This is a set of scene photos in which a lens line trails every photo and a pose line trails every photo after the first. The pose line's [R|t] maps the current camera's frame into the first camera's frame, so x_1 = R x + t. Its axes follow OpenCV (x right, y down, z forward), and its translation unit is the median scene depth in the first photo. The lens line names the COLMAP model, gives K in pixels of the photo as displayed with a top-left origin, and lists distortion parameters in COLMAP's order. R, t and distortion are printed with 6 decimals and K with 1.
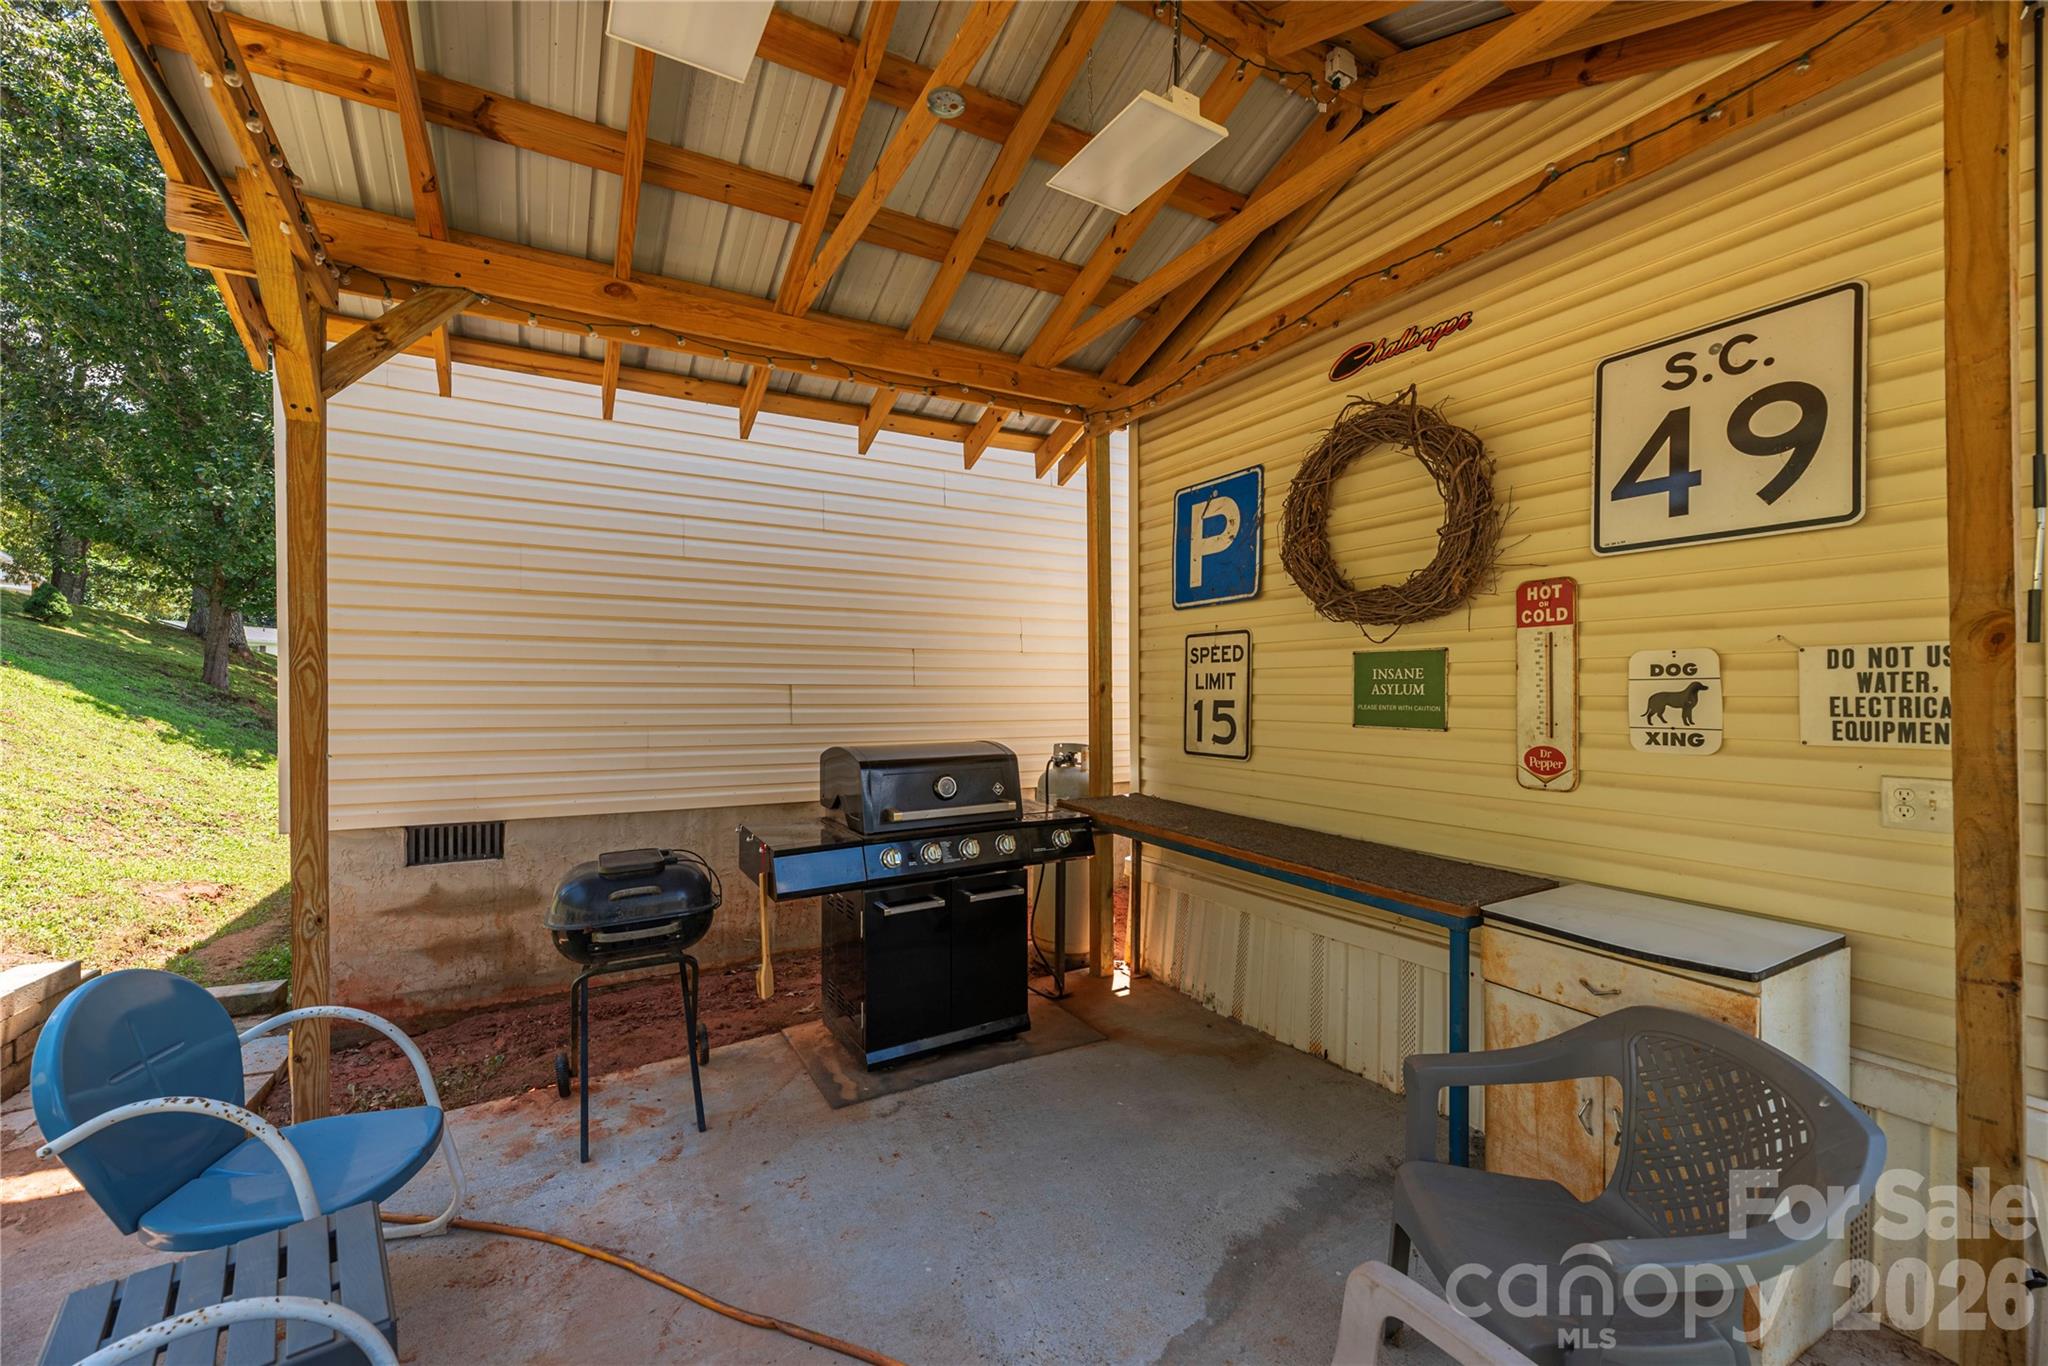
lens RADIAL K [[835.0, 0, 1030.7], [0, 835.0, 686.0], [0, 0, 1]] dist [-0.000799, -0.001409]
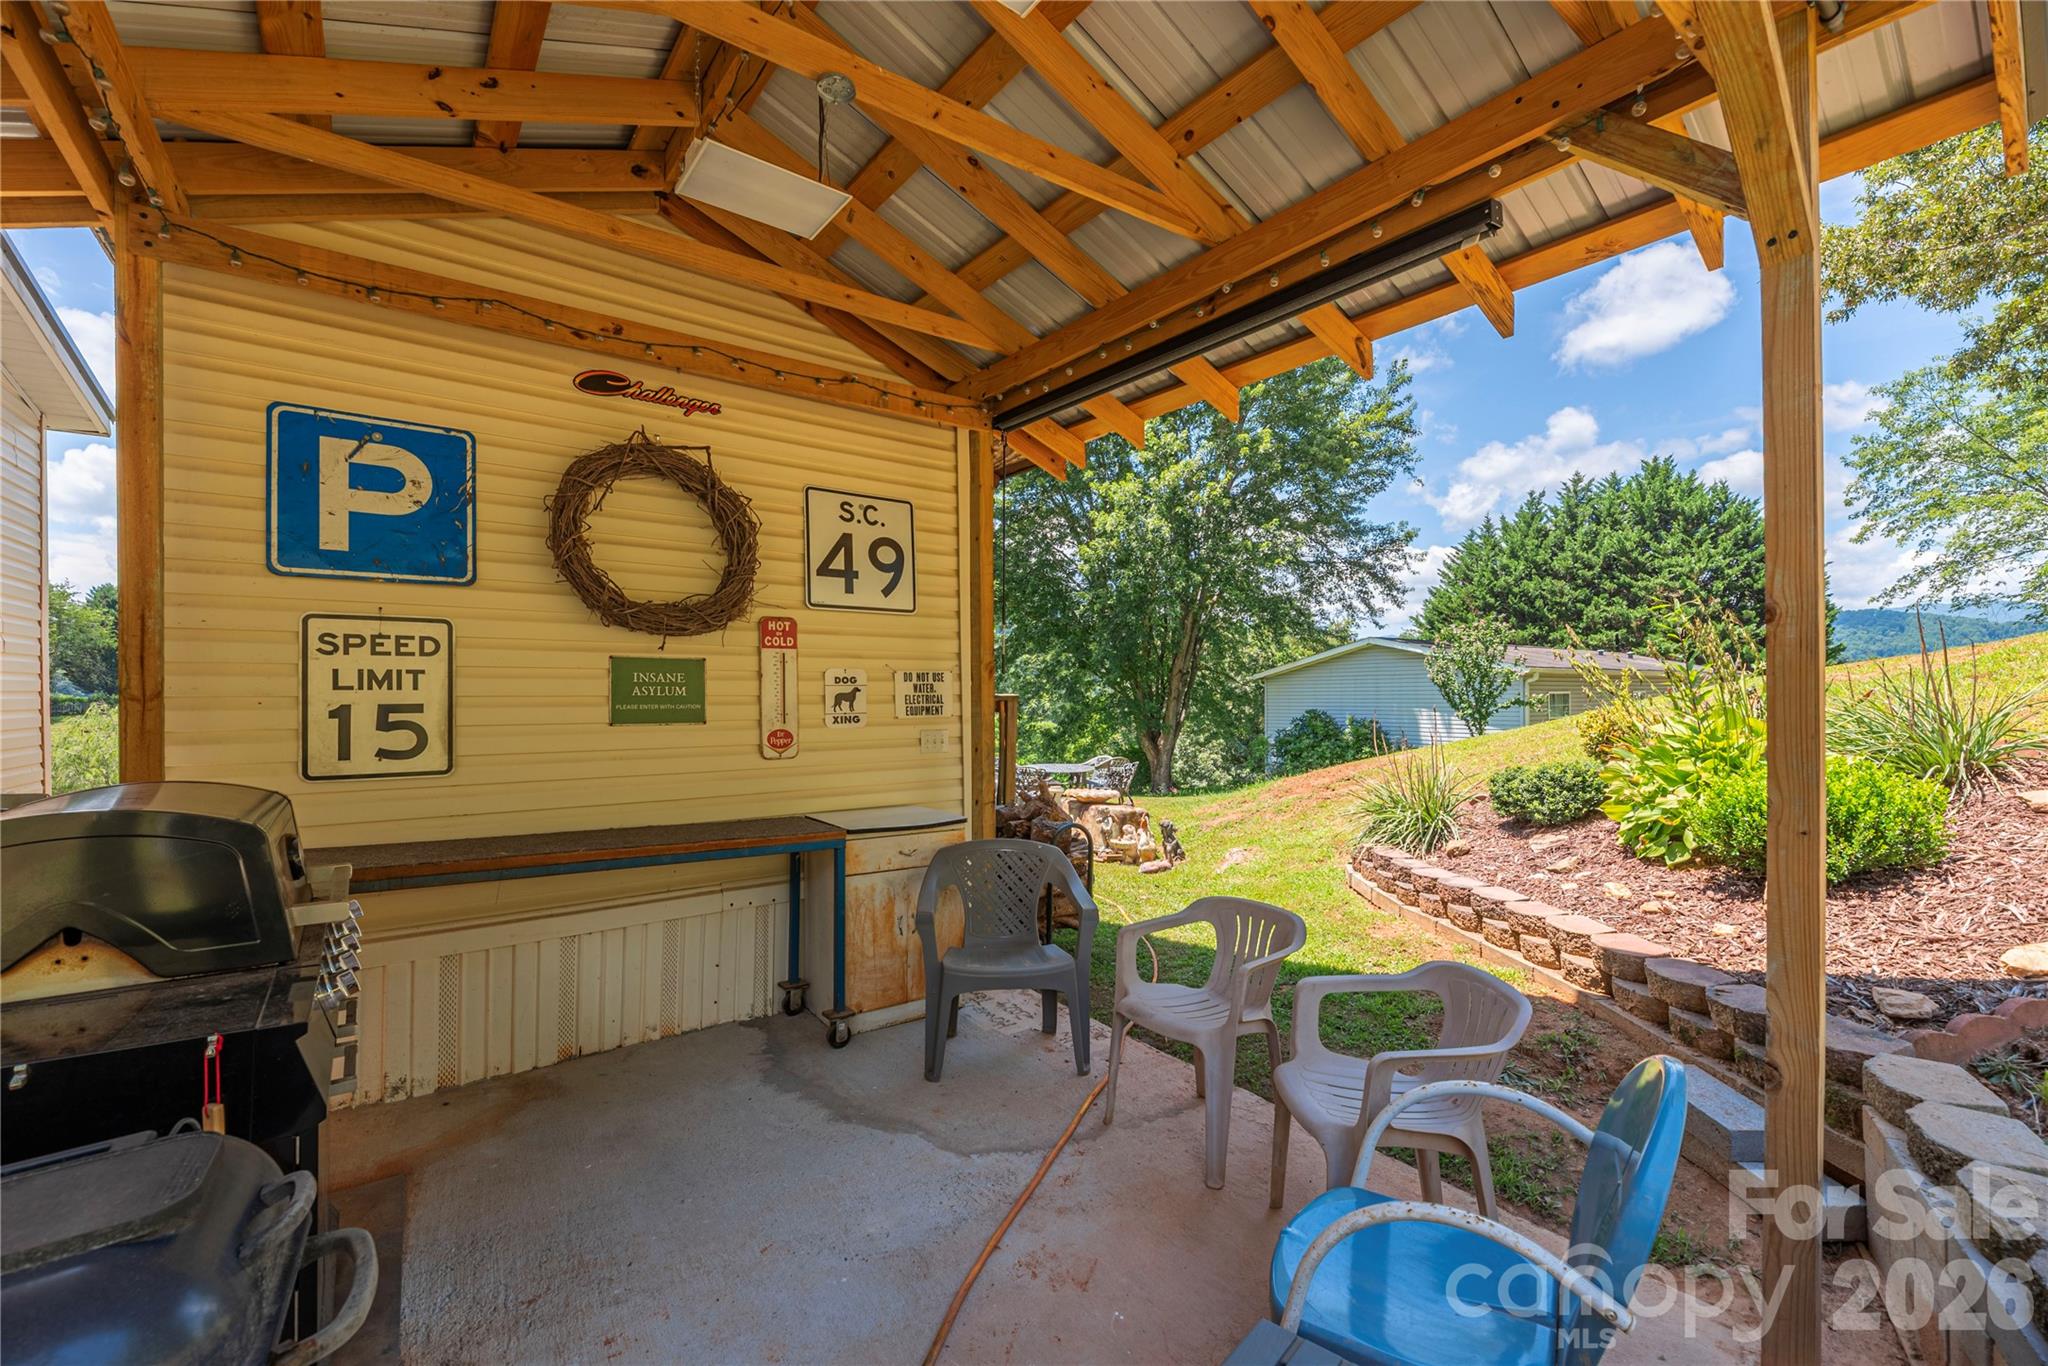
lens RADIAL K [[835.0, 0, 1028.9], [0, 835.0, 691.6], [0, 0, 1]] dist [-0.000799, -0.001409]
pose [[-0.112472, 0.010097, 0.993604, -0.846531], [0.000813, 0.999949, -0.010070, 0.018713], [-0.993655, -0.000325, -0.112474, 0.673397]]
